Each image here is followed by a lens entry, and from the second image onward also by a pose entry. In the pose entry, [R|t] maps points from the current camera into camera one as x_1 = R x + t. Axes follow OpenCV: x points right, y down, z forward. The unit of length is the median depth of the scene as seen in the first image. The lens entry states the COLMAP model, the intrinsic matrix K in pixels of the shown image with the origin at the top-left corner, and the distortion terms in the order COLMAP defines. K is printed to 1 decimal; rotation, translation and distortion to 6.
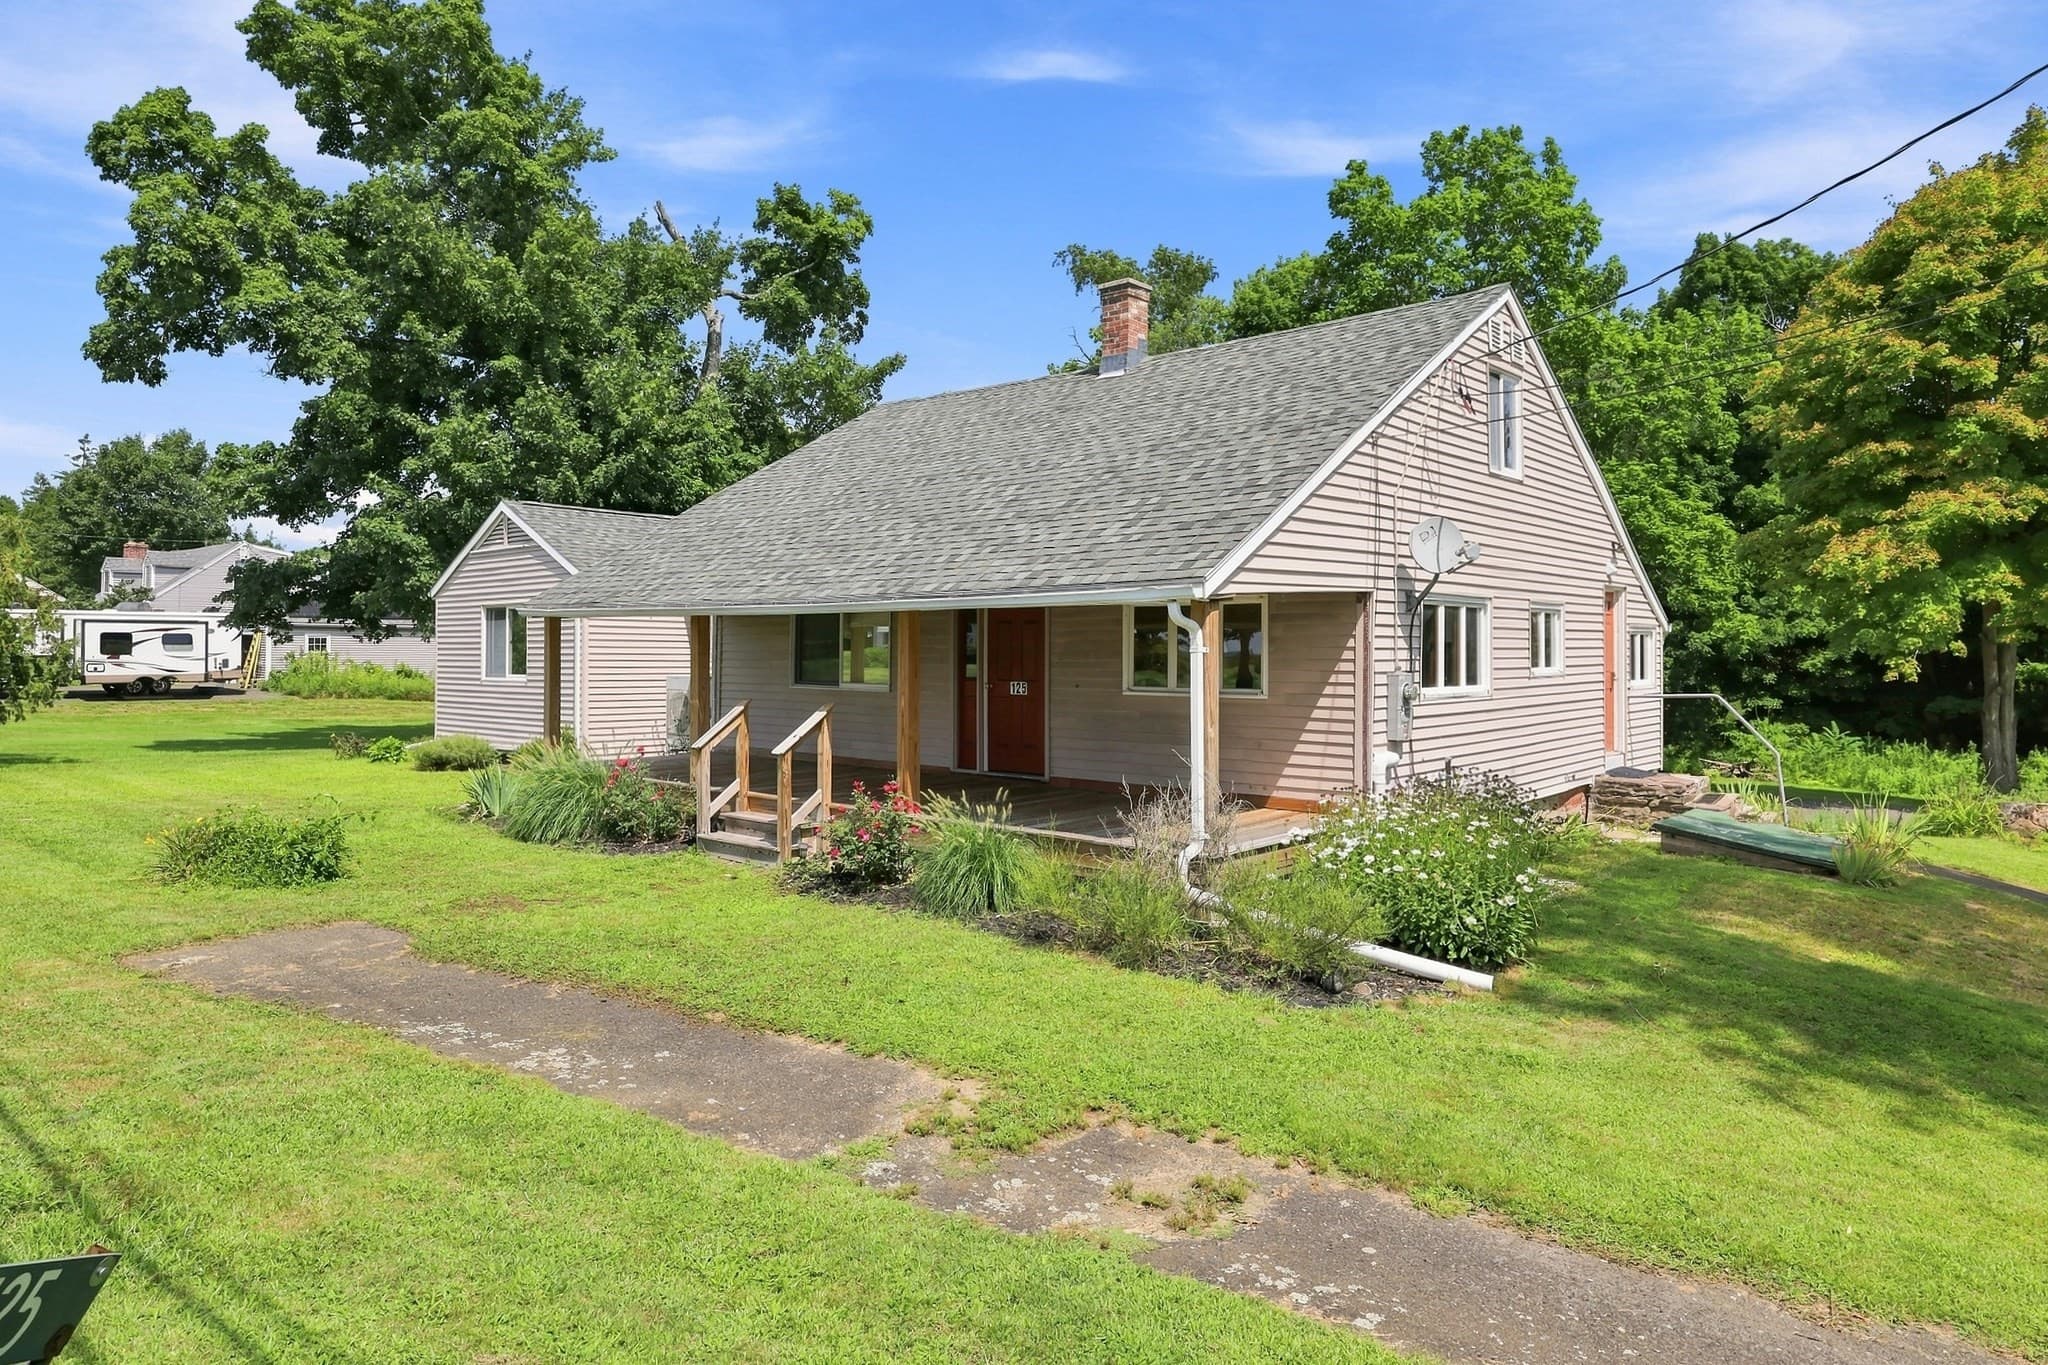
lens RADIAL K [[1243.9, 0, 1025.9], [0, 1243.9, 630.7], [0, 0, 1]] dist [-0.005396, 0.001052]
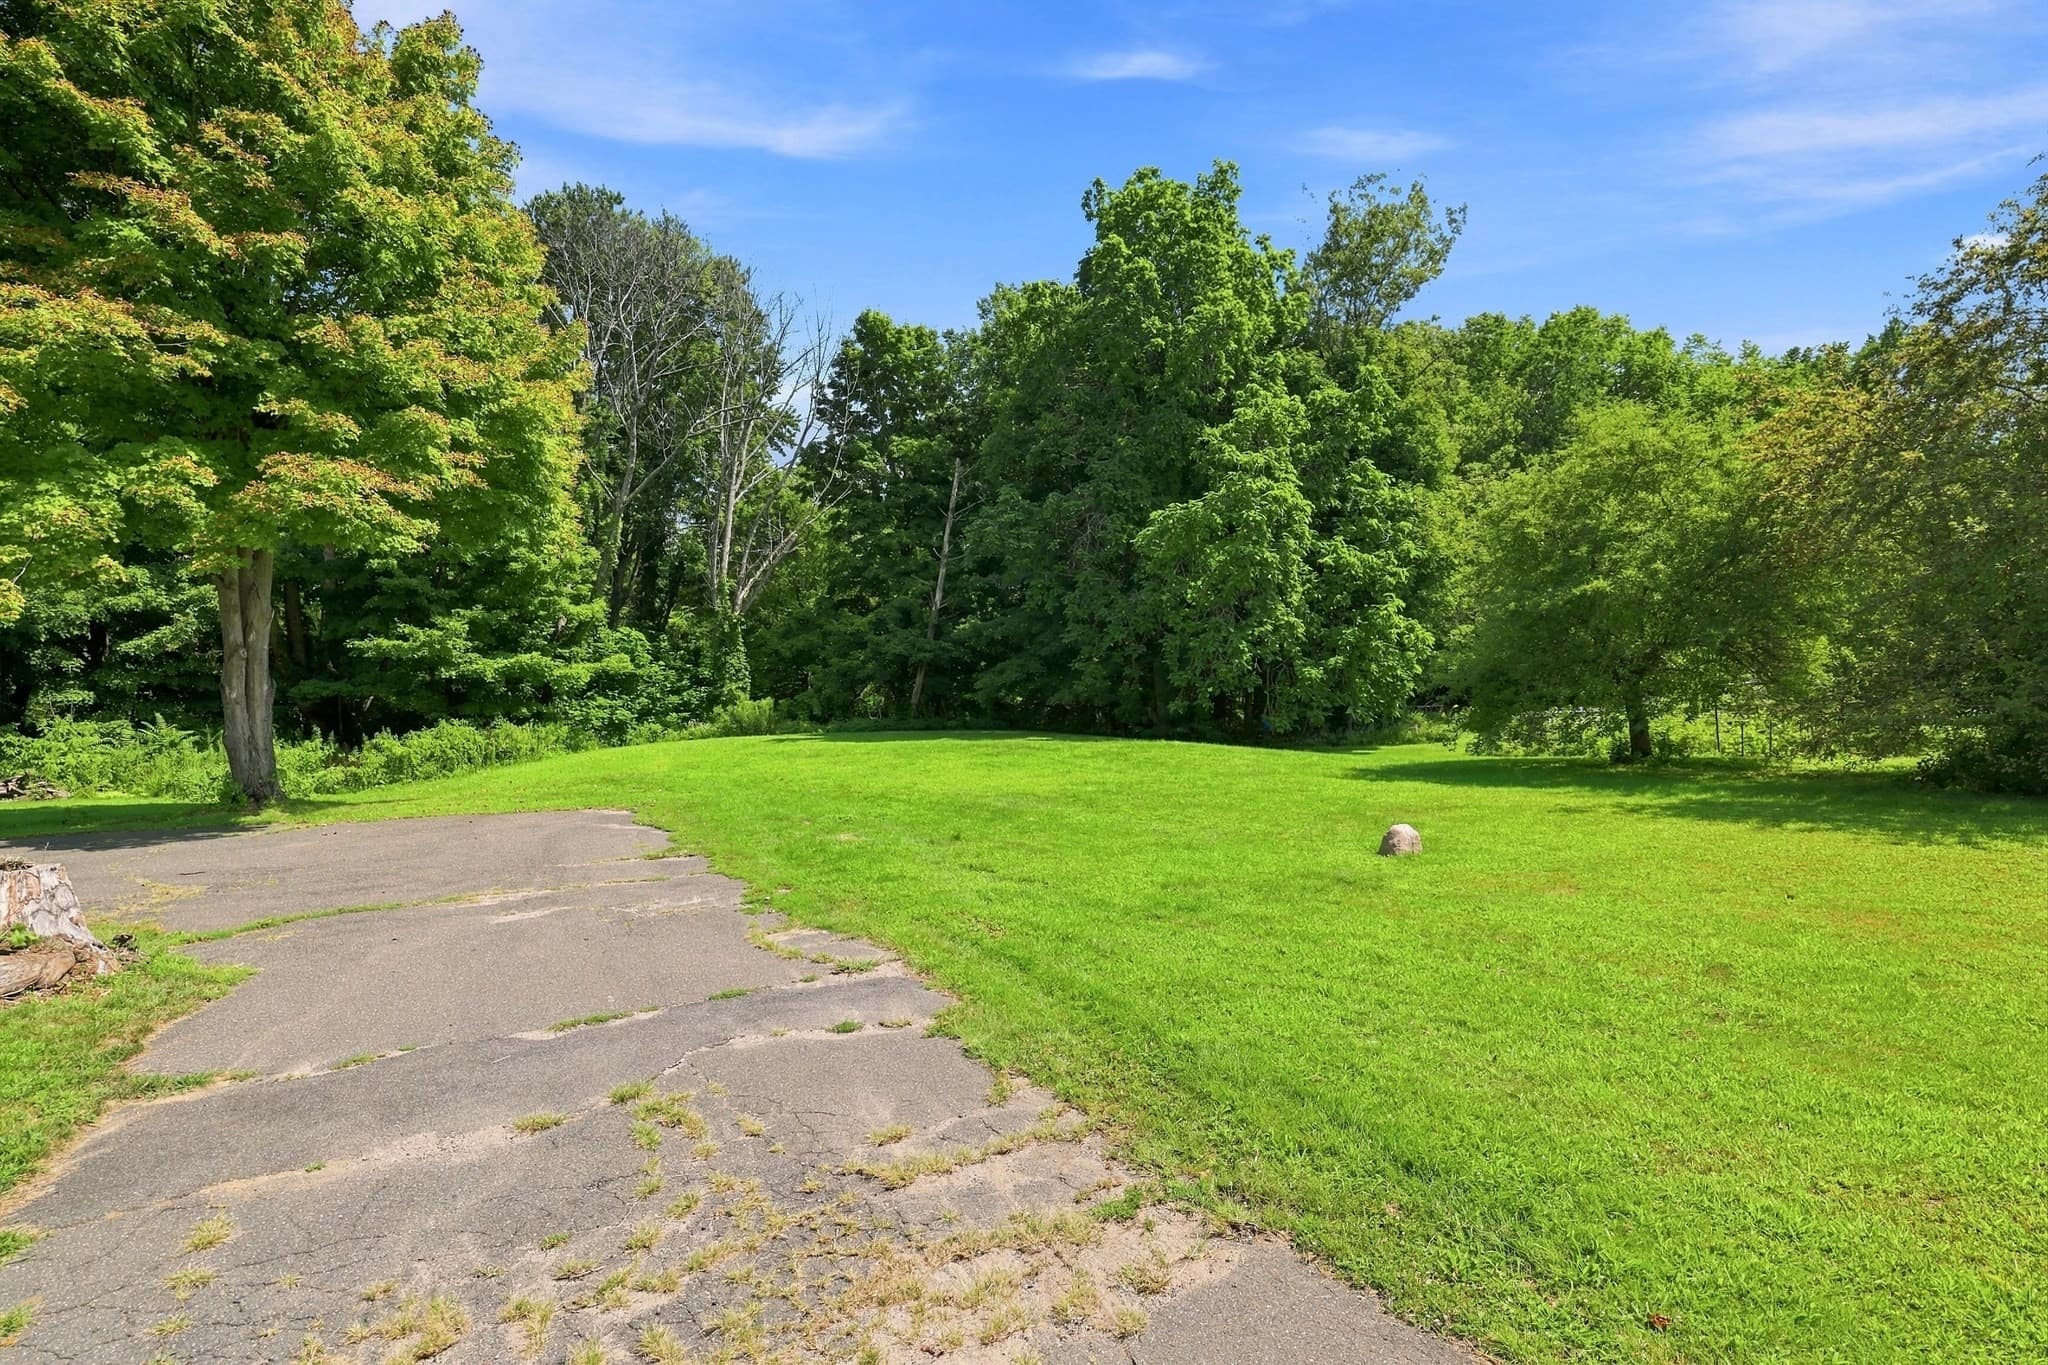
lens RADIAL K [[916.0, 0, 1024.0], [0, 916.0, 682.5], [0, 0, 1]] dist [-0.001176, -0.000398]
pose [[0.377991, -0.023146, 0.925520, 0.487696], [-0.007007, 0.999587, 0.027860, 0.049311], [-0.925783, -0.017016, 0.377673, 0.389815]]
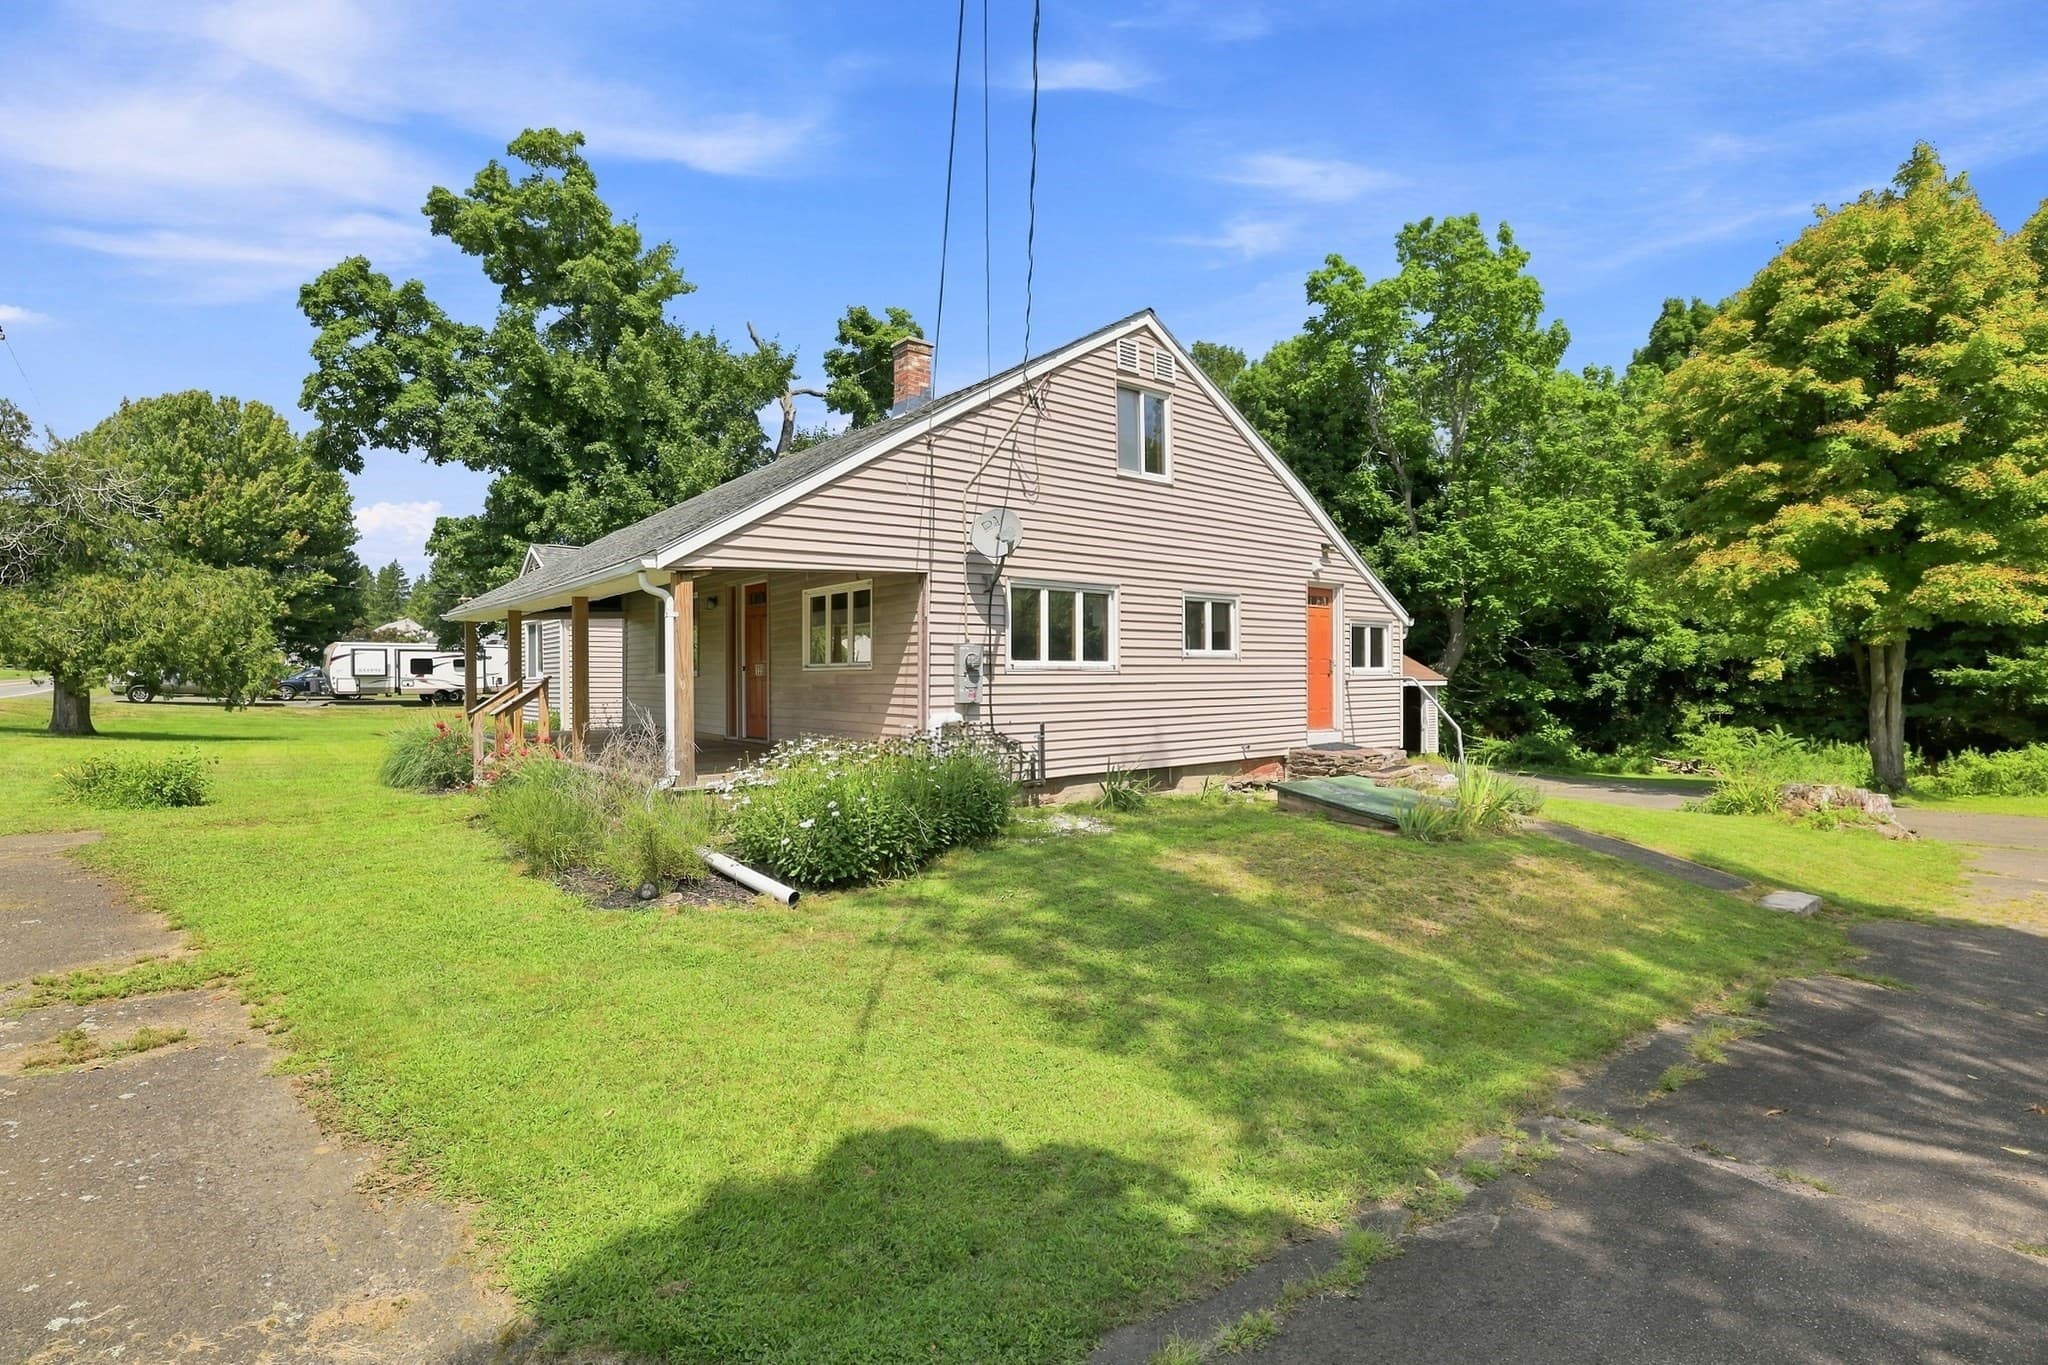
lens RADIAL K [[958.7, 0, 1024.0], [0, 958.7, 682.5], [0, 0, 1]] dist [0.001071, -0.000733]
pose [[0.985885, -0.004565, -0.167364, 0.194434], [0.007890, 0.999784, 0.019207, 0.020398], [0.167240, -0.020256, 0.985708, 0.049958]]
